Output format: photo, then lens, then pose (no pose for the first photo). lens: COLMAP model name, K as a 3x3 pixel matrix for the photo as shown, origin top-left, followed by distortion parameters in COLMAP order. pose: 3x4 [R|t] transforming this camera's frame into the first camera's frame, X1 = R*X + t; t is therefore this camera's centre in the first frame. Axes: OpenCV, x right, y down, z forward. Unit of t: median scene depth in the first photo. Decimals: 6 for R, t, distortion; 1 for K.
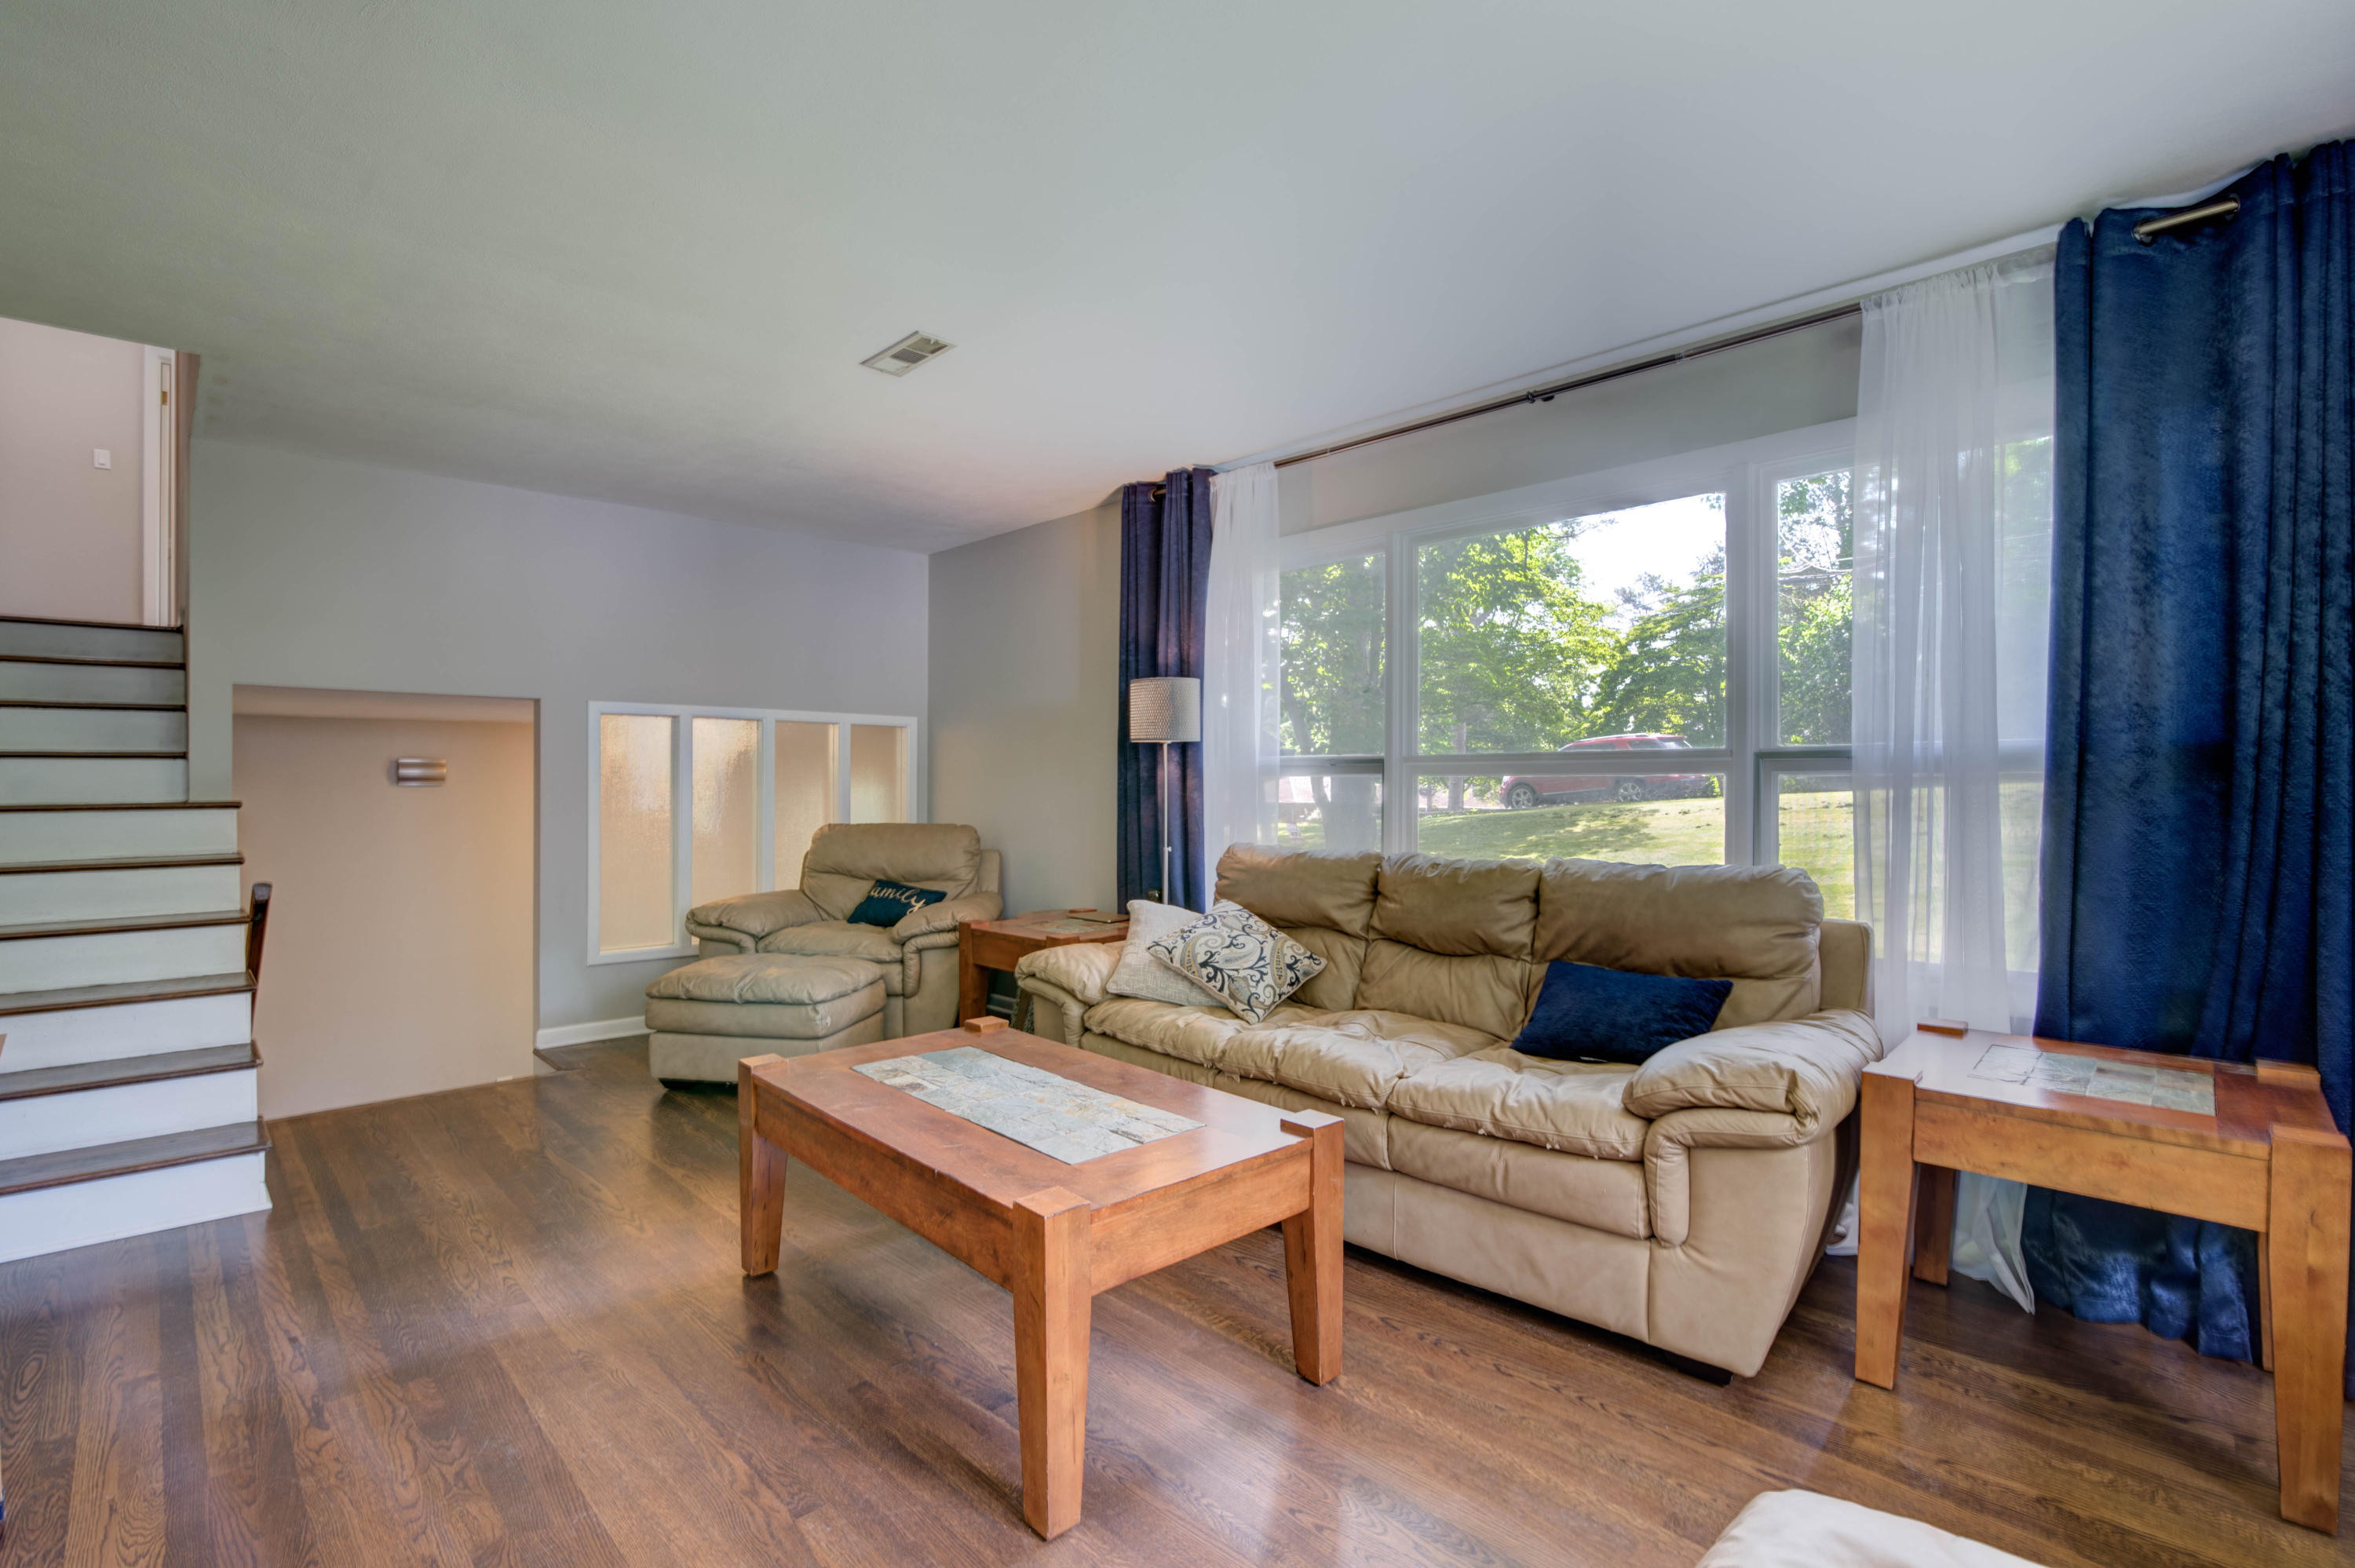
lens RADIAL K [[1080.8, 0, 1177.5], [0, 1080.8, 784.0], [0, 0, 1]] dist [-0.023401, 0.000059]
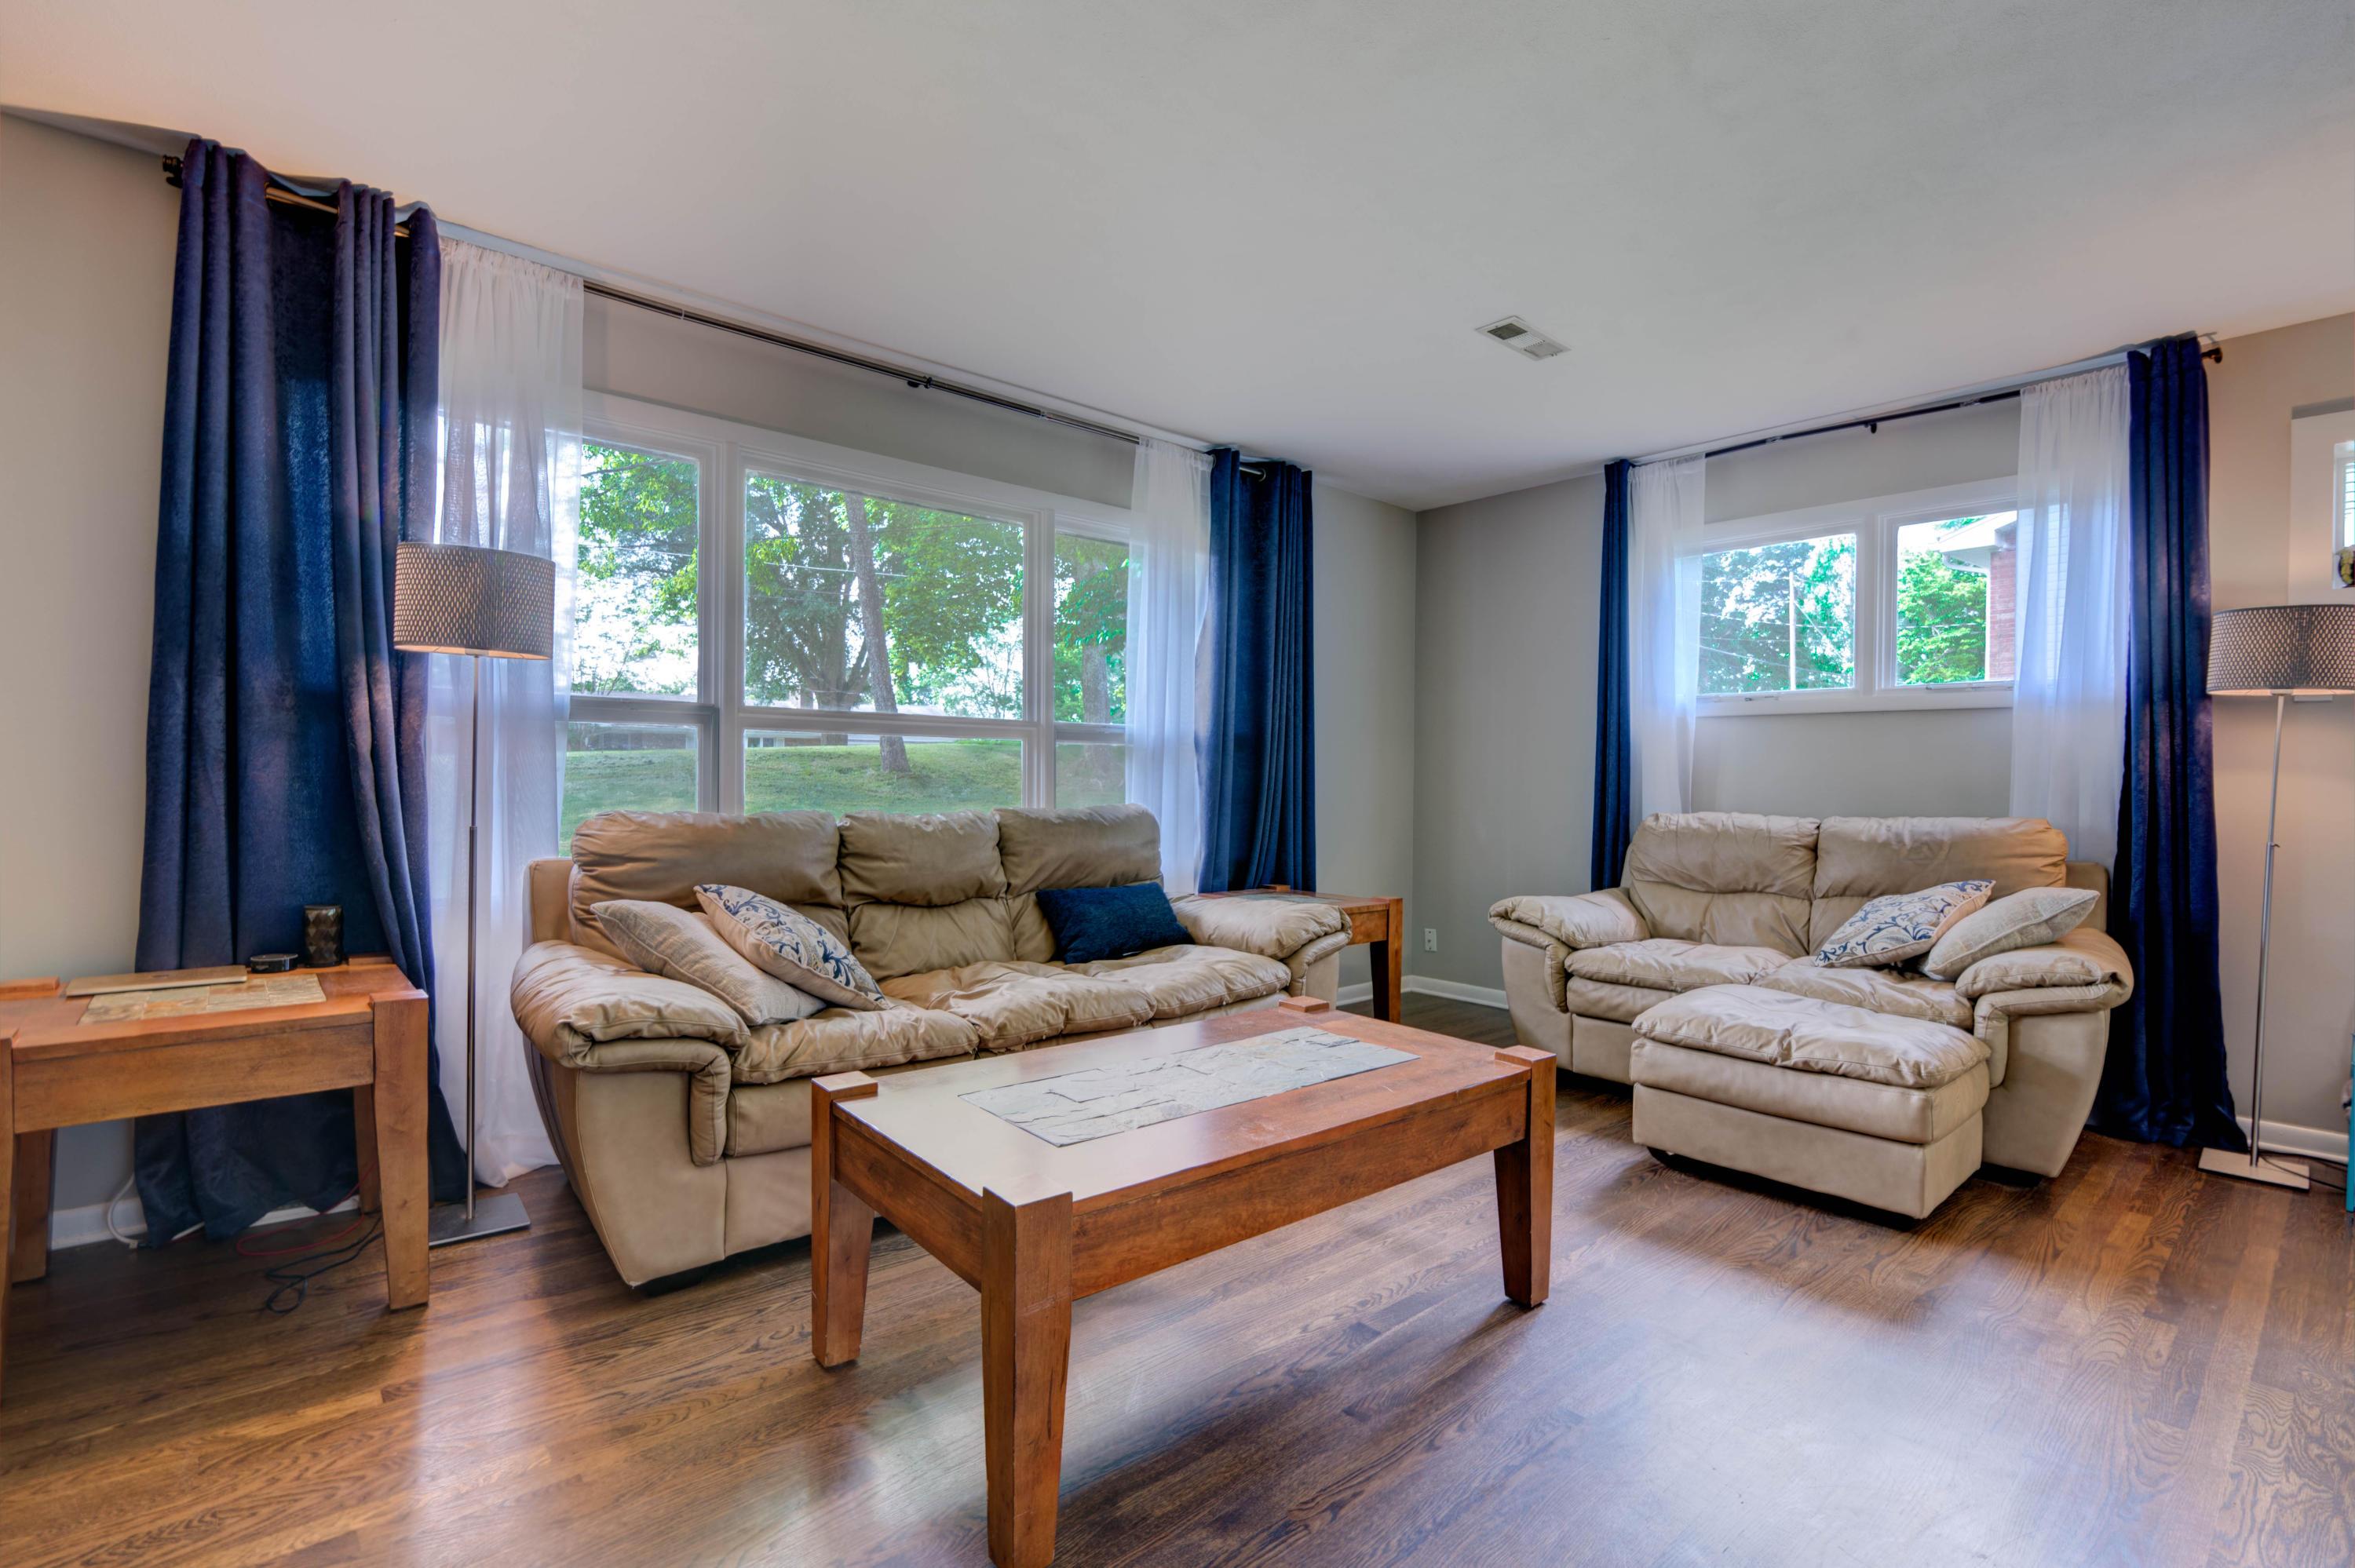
lens RADIAL K [[1080.8, 0, 1177.5], [0, 1080.8, 784.0], [0, 0, 1]] dist [-0.023401, 0.000059]
pose [[0.039815, -0.008022, 0.999175, -0.632343], [-0.010134, 0.999913, 0.008431, 0.025044], [-0.999156, -0.010462, 0.039730, 0.605083]]
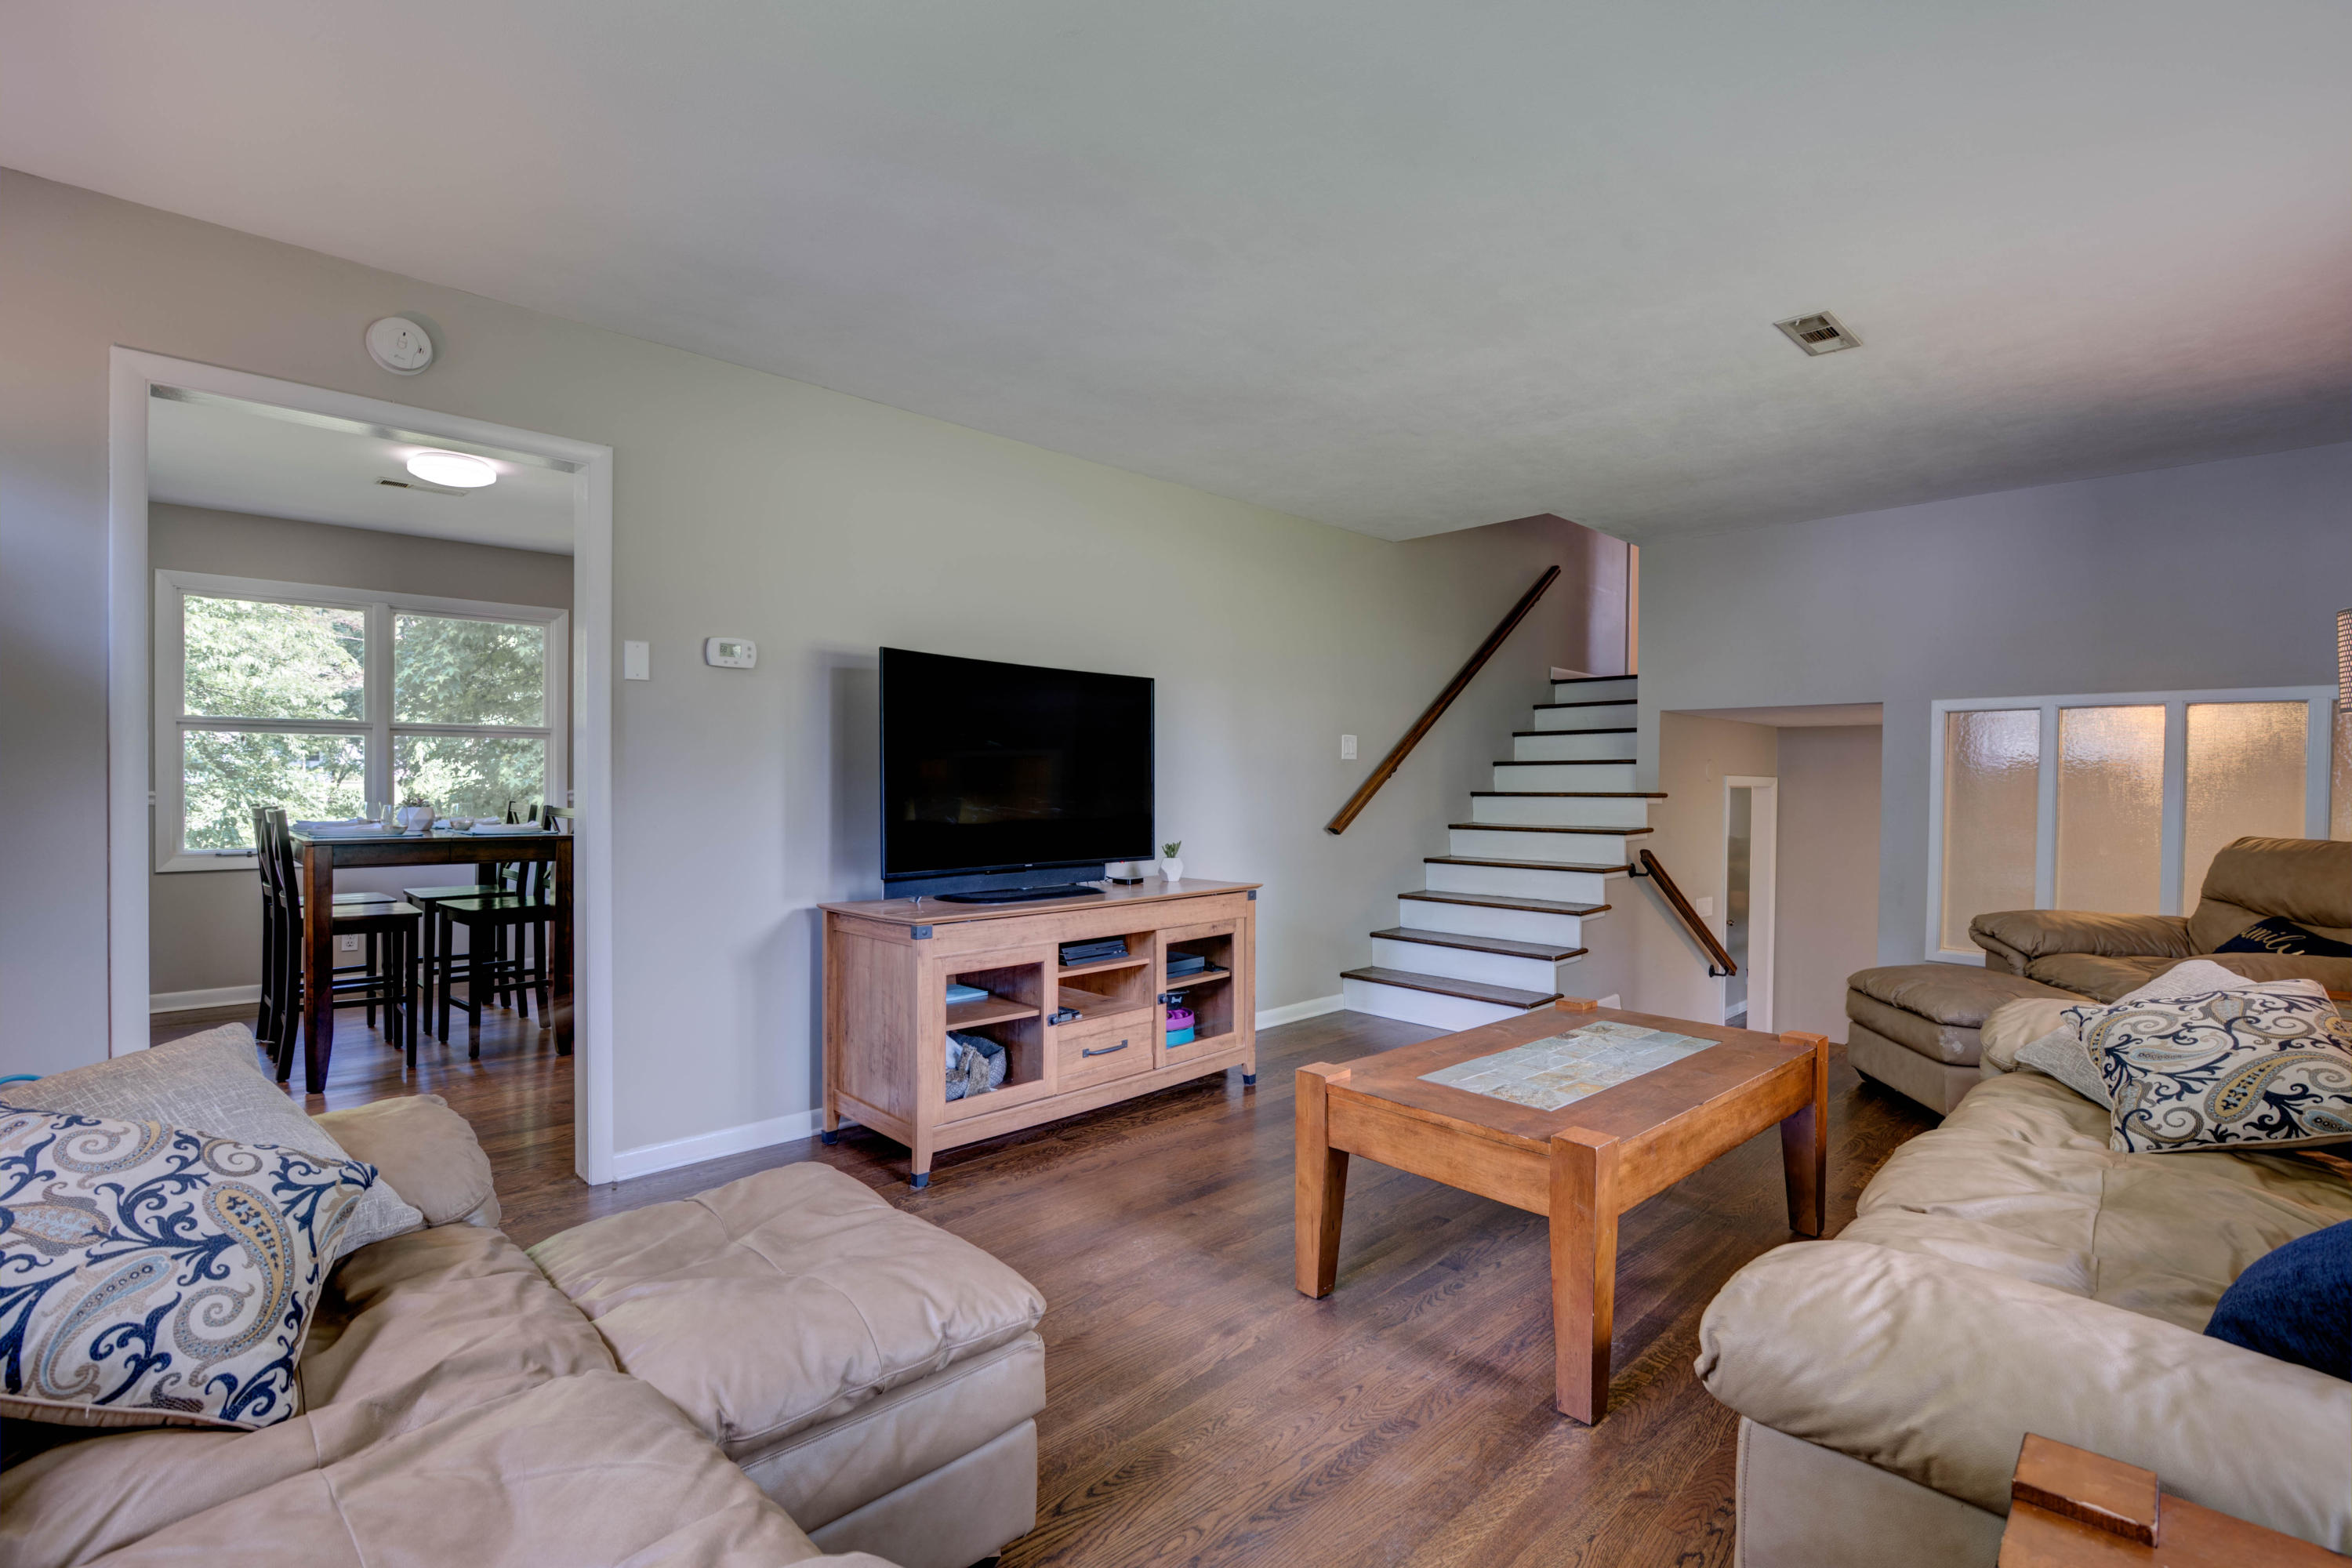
lens RADIAL K [[1079.6, 0, 1176.0], [0, 1079.6, 784.0], [0, 0, 1]] dist [-0.023401, 0.000059]
pose [[0.003567, 0.006385, -0.999973, 0.580395], [-0.007708, 0.999950, 0.006357, 0.000305], [0.999964, 0.007685, 0.003616, 0.352096]]
